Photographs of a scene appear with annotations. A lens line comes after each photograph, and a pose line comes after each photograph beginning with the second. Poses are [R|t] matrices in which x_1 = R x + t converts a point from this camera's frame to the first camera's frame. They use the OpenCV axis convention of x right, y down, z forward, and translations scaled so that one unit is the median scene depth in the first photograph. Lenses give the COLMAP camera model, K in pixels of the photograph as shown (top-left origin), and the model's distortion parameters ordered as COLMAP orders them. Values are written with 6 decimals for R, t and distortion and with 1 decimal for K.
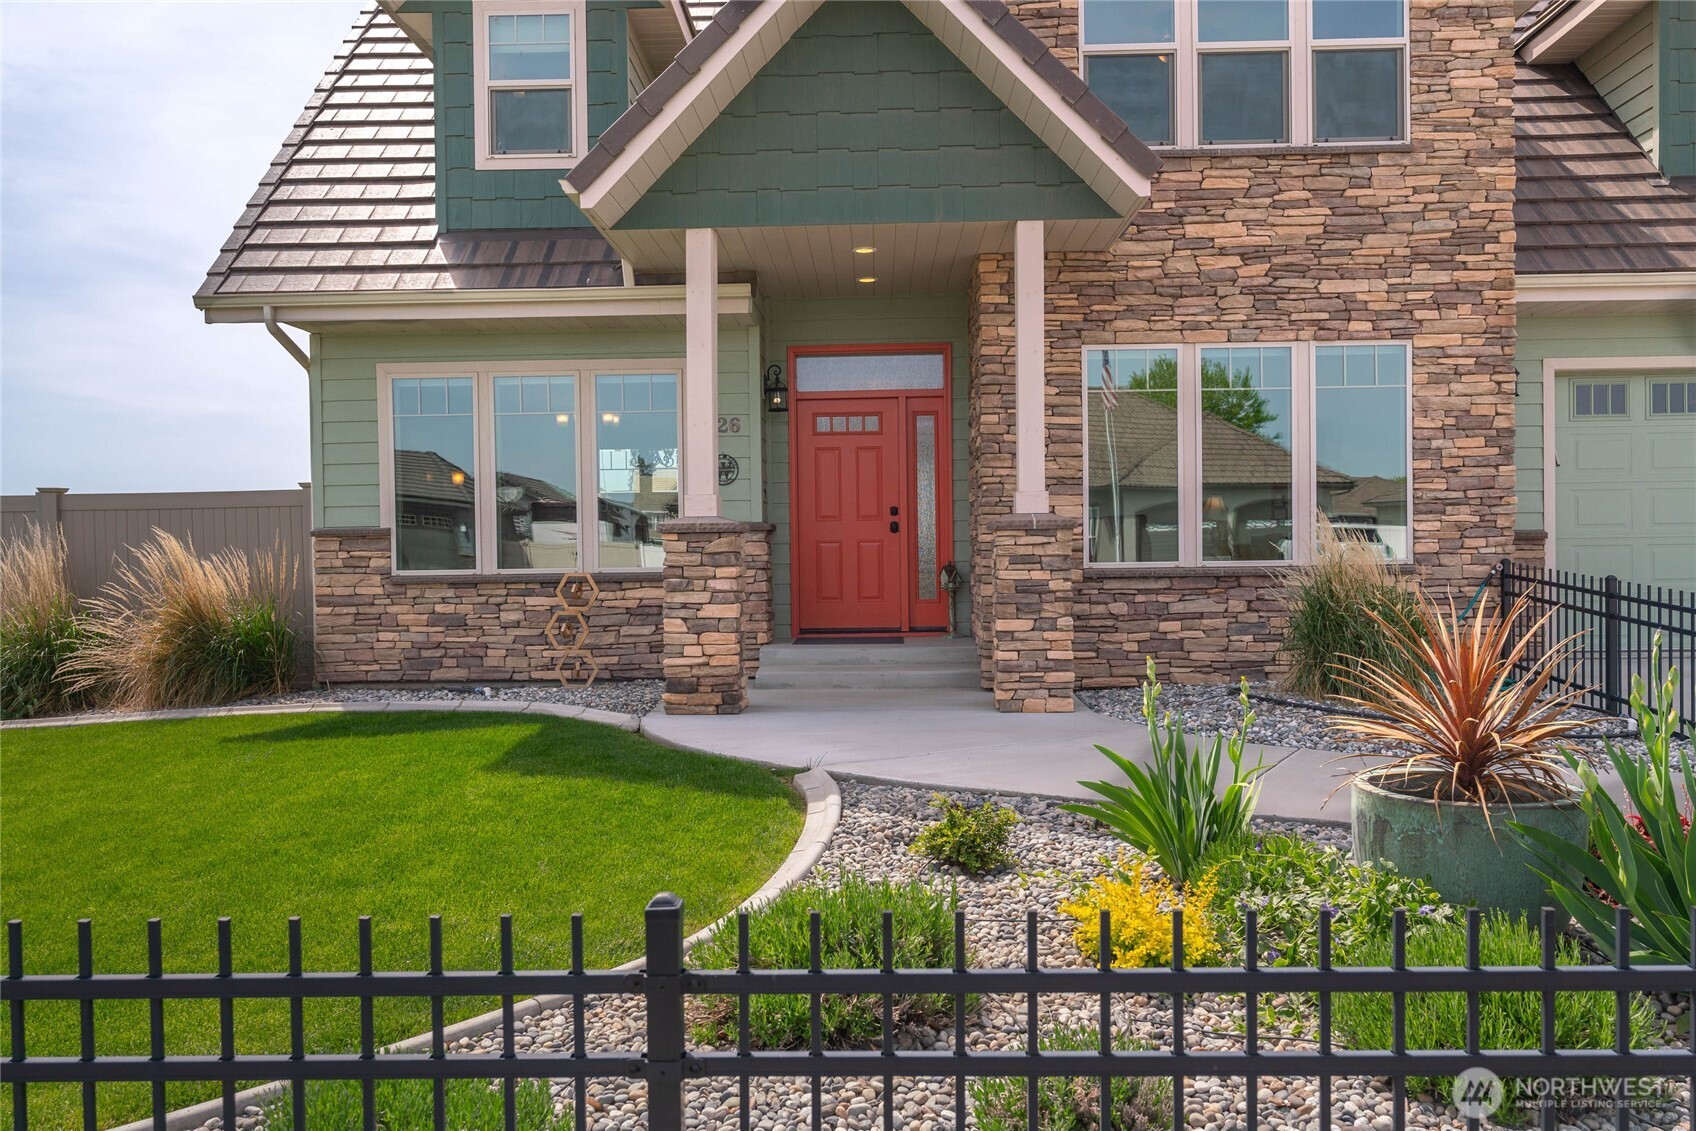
lens RADIAL K [[1403.9, 0, 848.0], [0, 1403.9, 568.1], [0, 0, 1]] dist [0.006558, -0.004117]
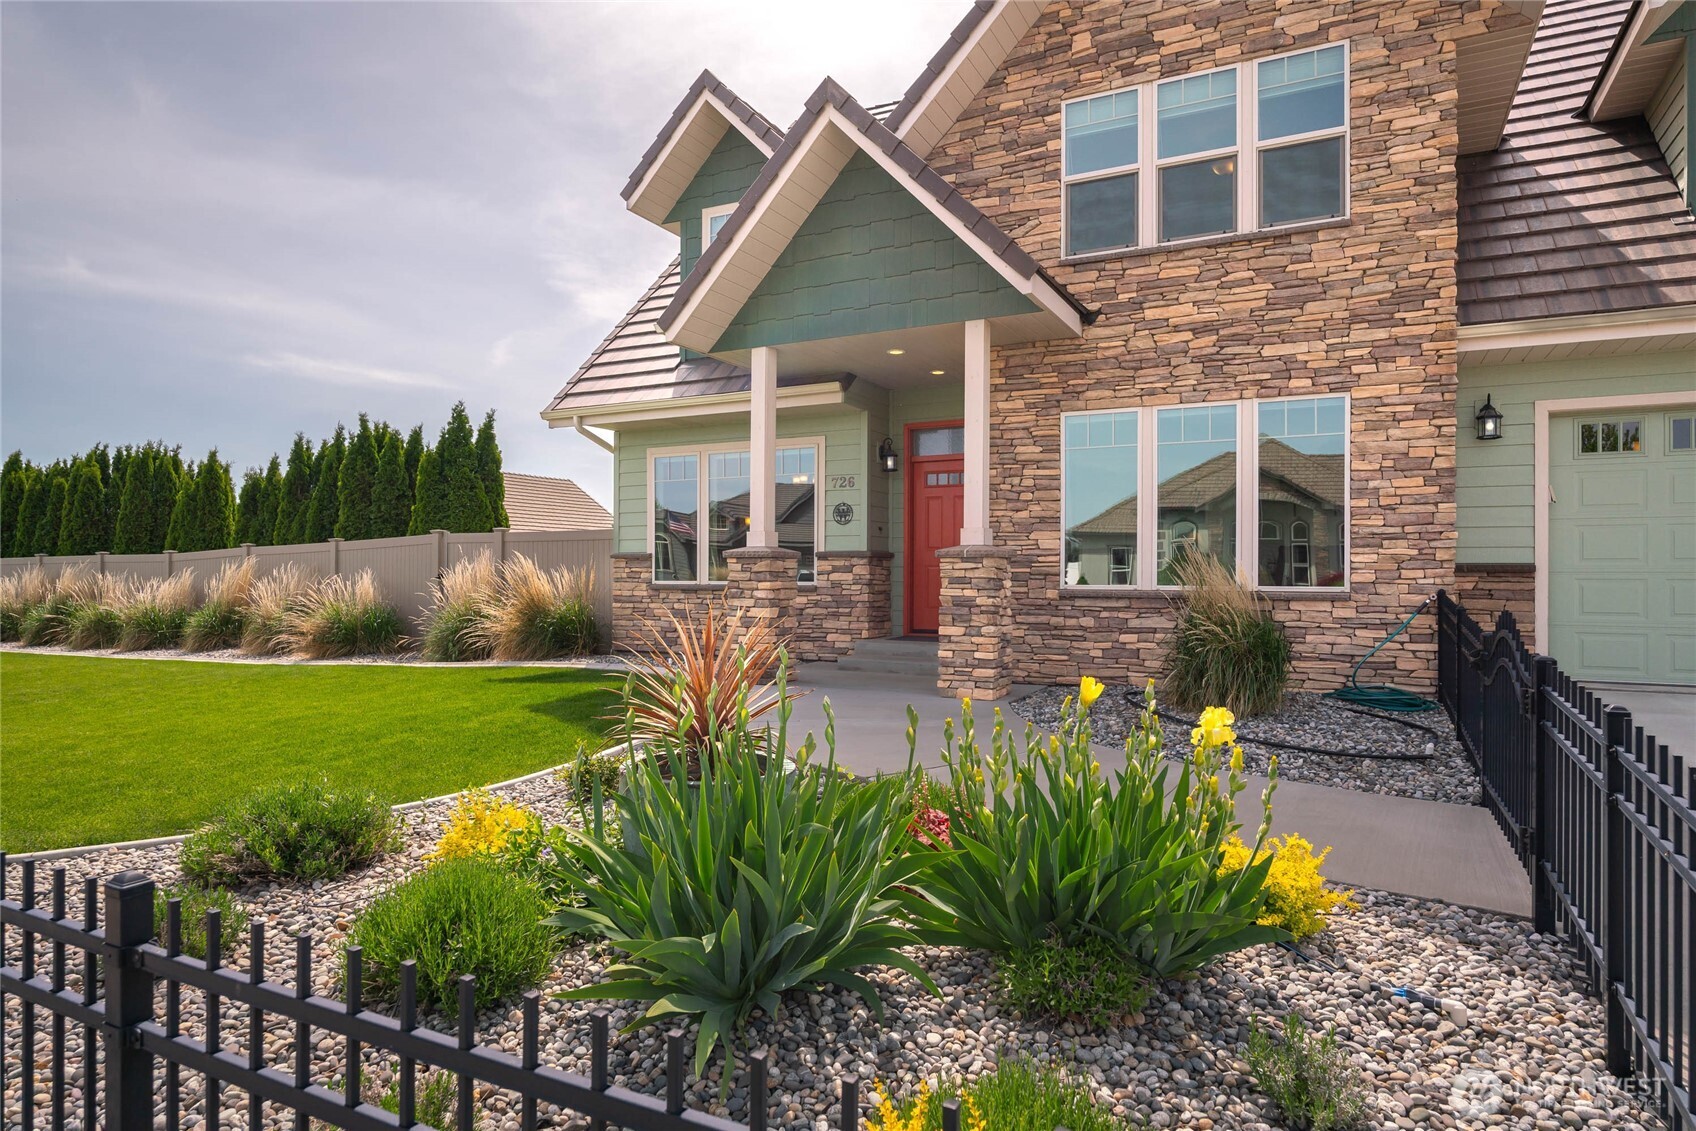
lens RADIAL K [[1004.3, 0, 846.1], [0, 1004.3, 569.8], [0, 0, 1]] dist [-0.005503, -0.002698]
pose [[0.895302, 0.014606, -0.445220, 0.399427], [-0.021107, 0.999731, -0.009648, -0.004430], [0.444959, 0.018035, 0.895369, 0.107486]]
